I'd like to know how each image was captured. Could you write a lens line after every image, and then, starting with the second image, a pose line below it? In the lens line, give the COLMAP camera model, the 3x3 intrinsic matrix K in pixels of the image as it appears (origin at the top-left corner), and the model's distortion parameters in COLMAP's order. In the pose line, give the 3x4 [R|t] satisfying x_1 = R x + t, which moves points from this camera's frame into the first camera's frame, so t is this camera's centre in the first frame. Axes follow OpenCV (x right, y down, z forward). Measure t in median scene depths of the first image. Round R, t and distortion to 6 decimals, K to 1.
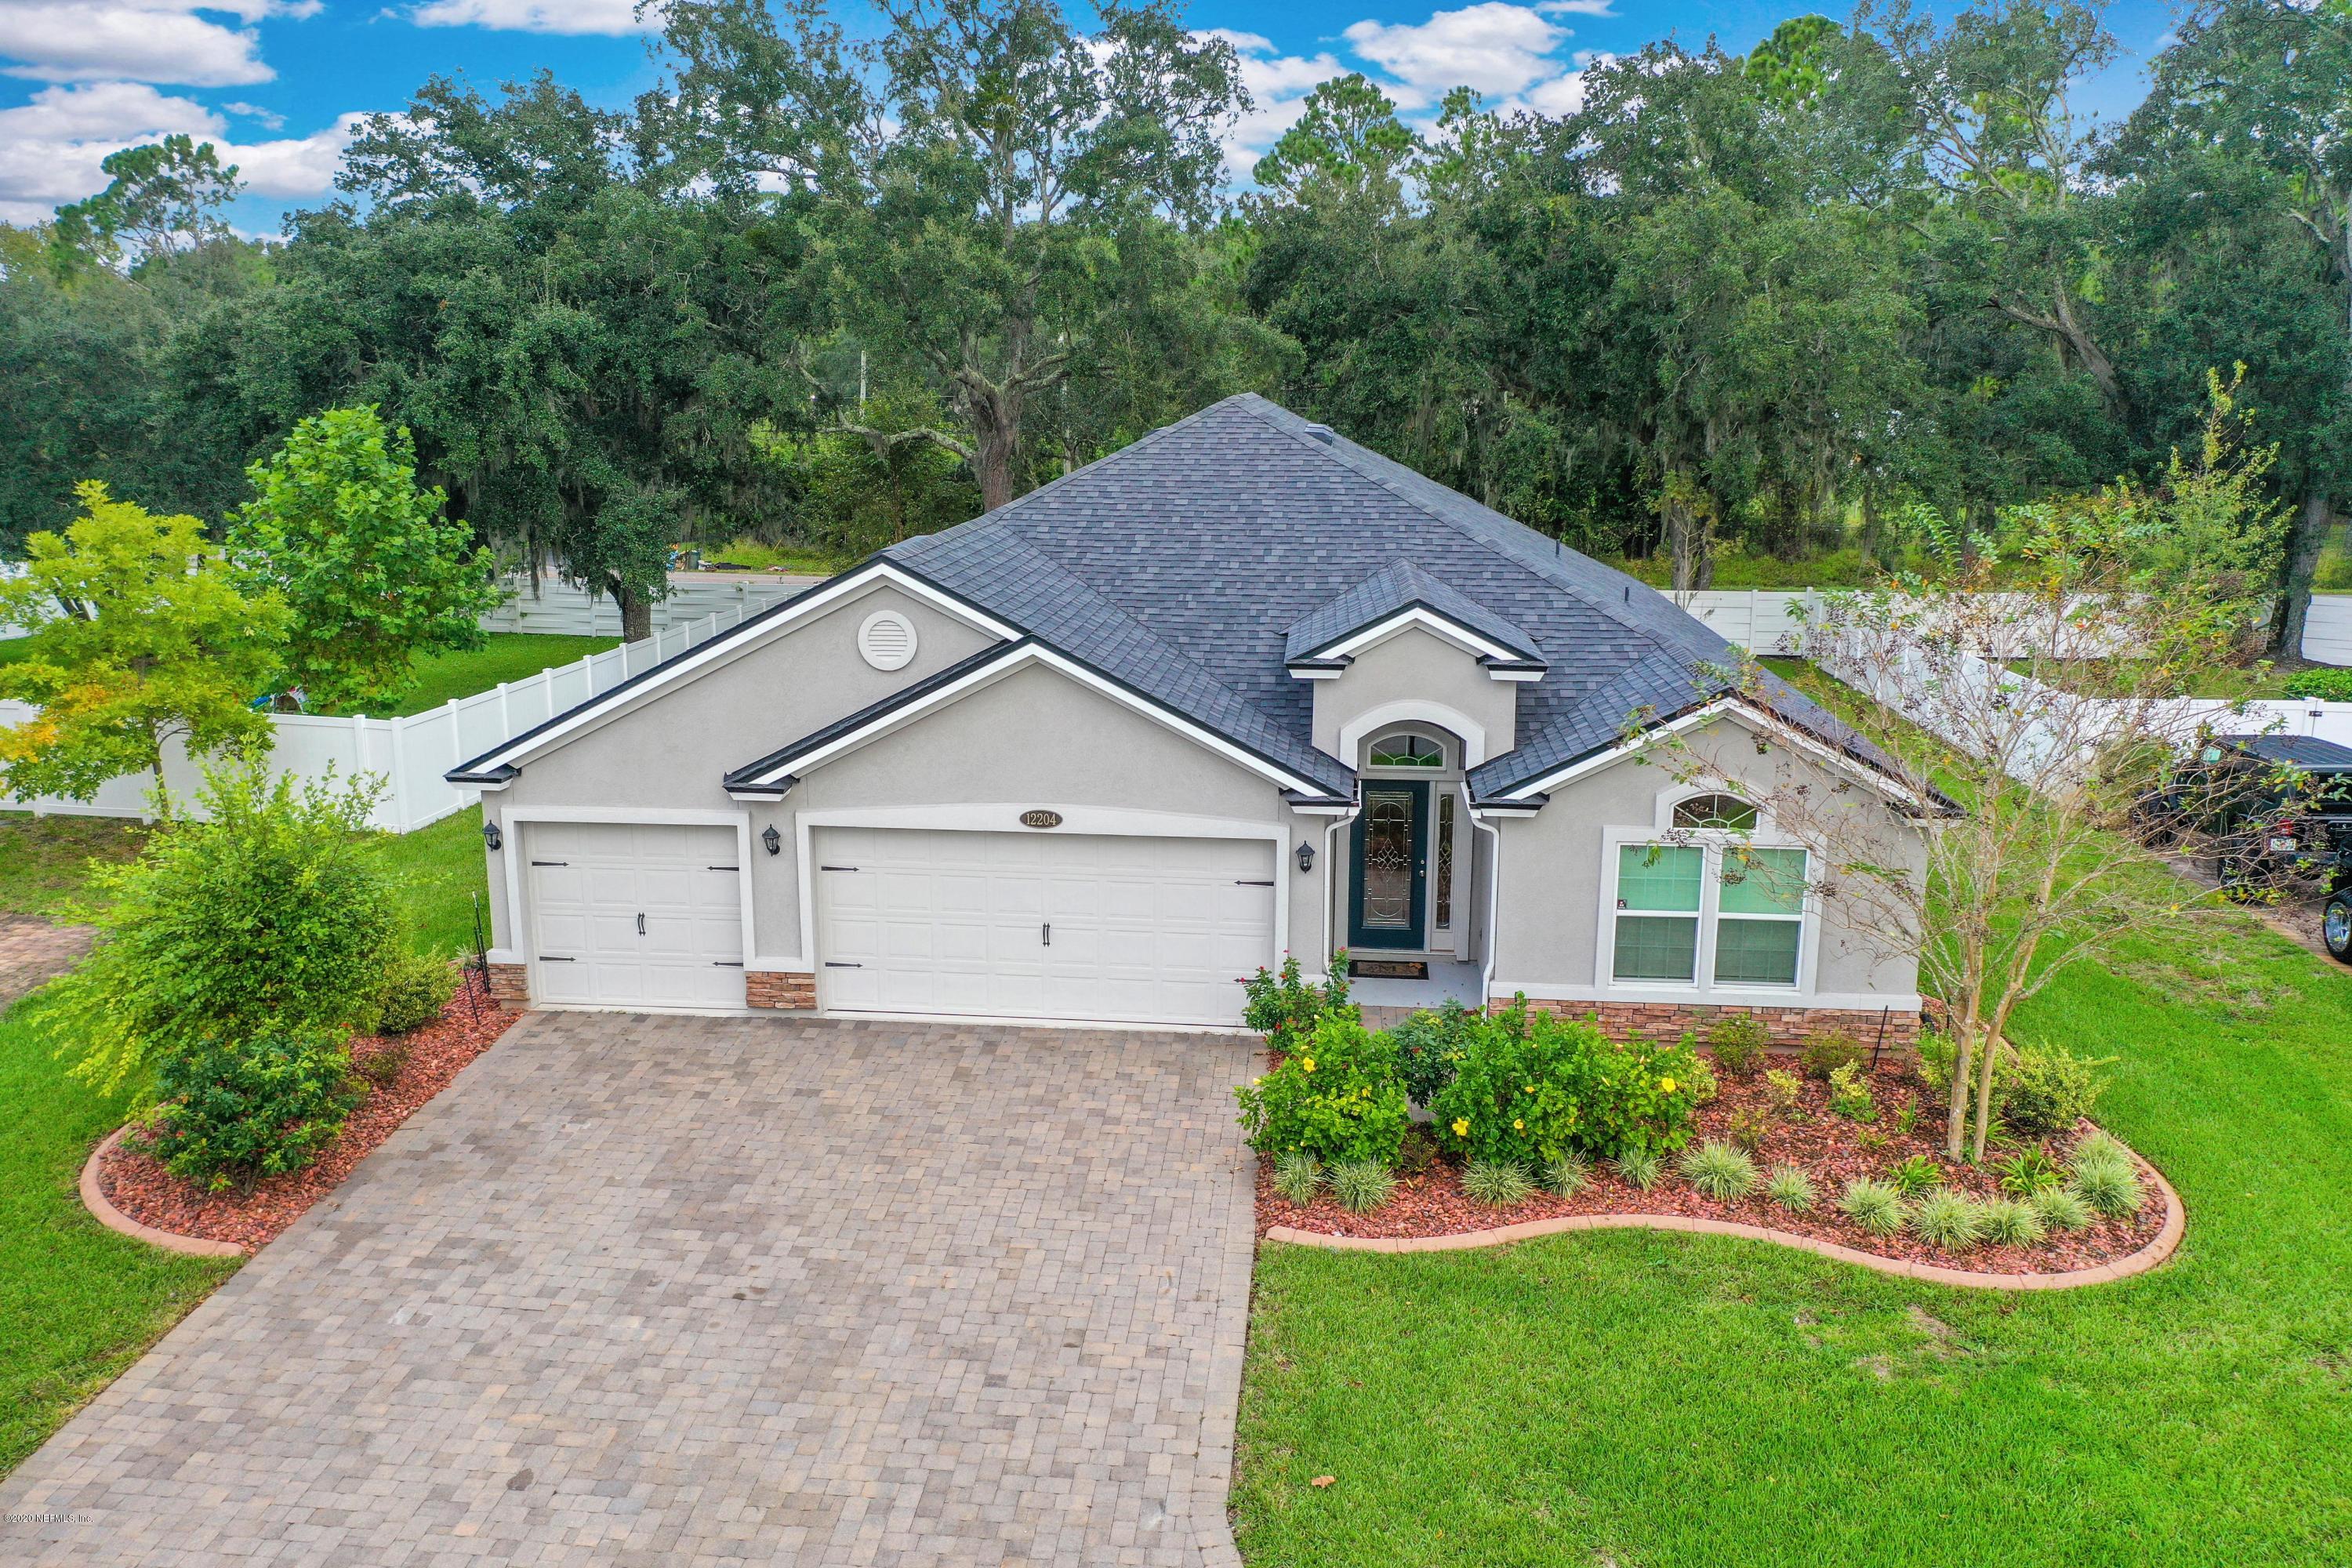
lens RADIAL K [[1868.0, 0, 1176.0], [0, 1868.0, 784.0], [0, 0, 1]] dist [0.004184, 0.003419]
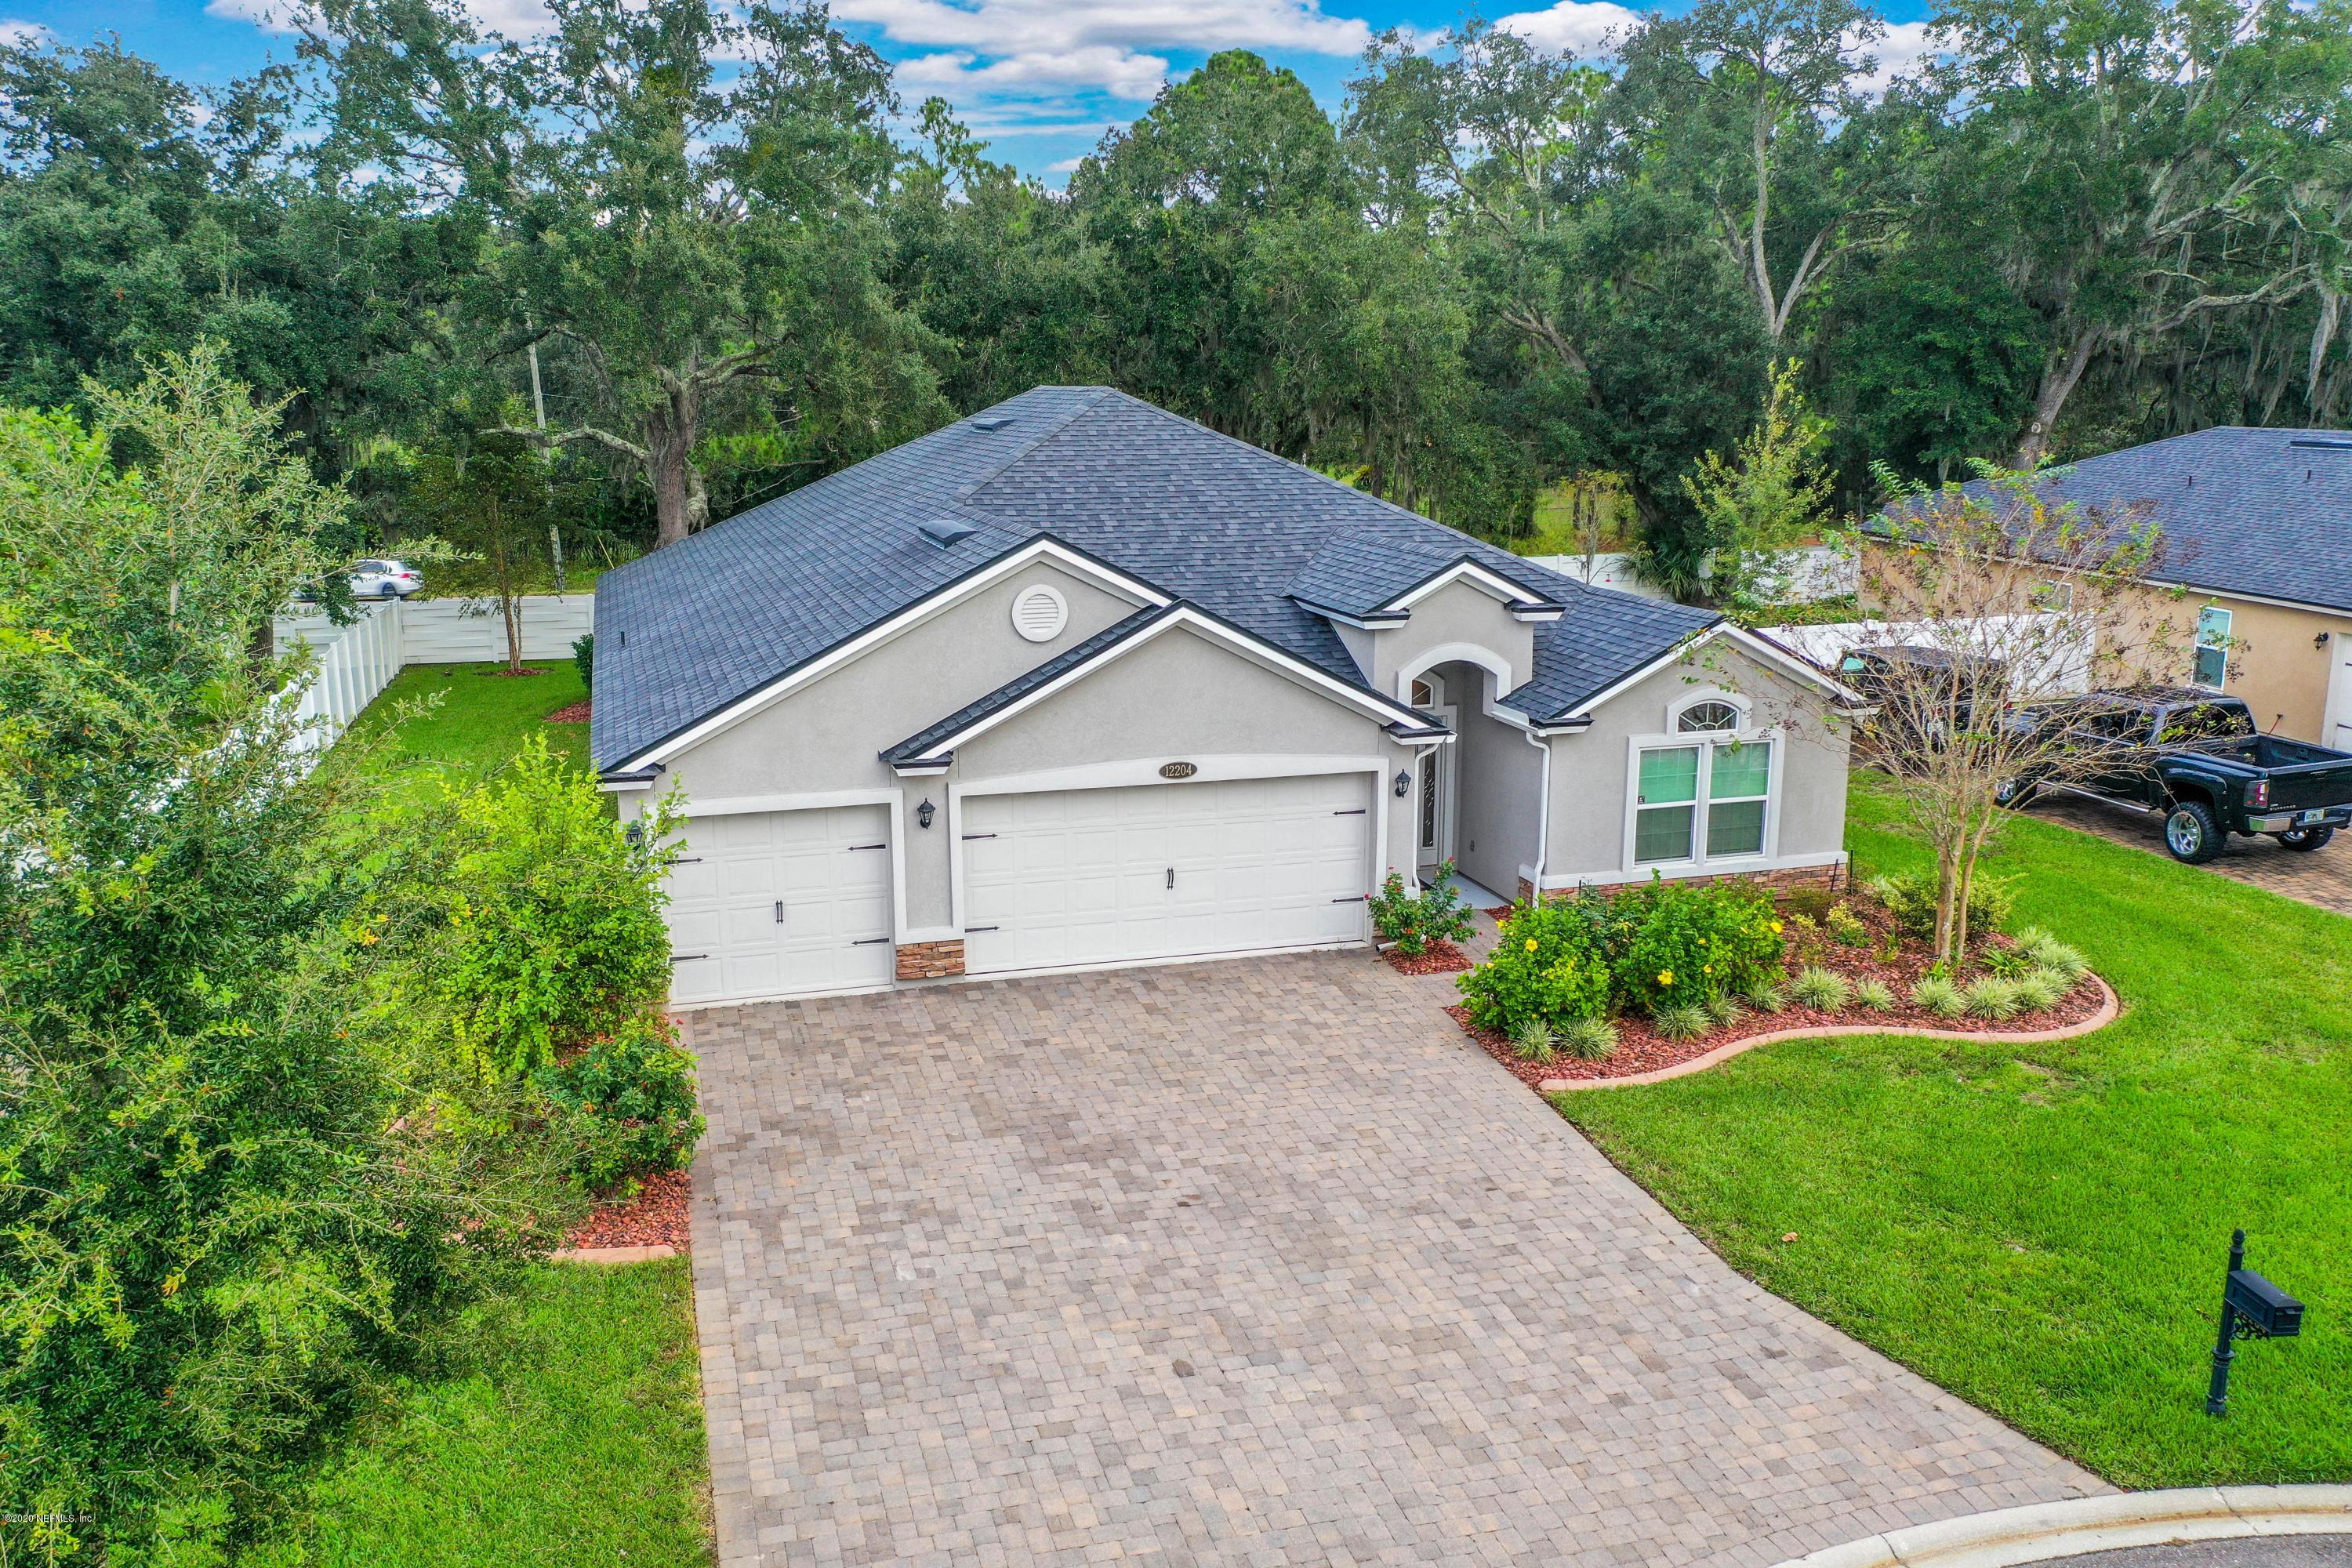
lens RADIAL K [[1868.0, 0, 1176.0], [0, 1868.0, 784.0], [0, 0, 1]] dist [0.004184, 0.003419]
pose [[0.924469, -0.084540, 0.371766, -0.487571], [0.085770, 0.996227, 0.013259, 0.012435], [-0.371484, 0.019629, 0.928232, -0.009740]]
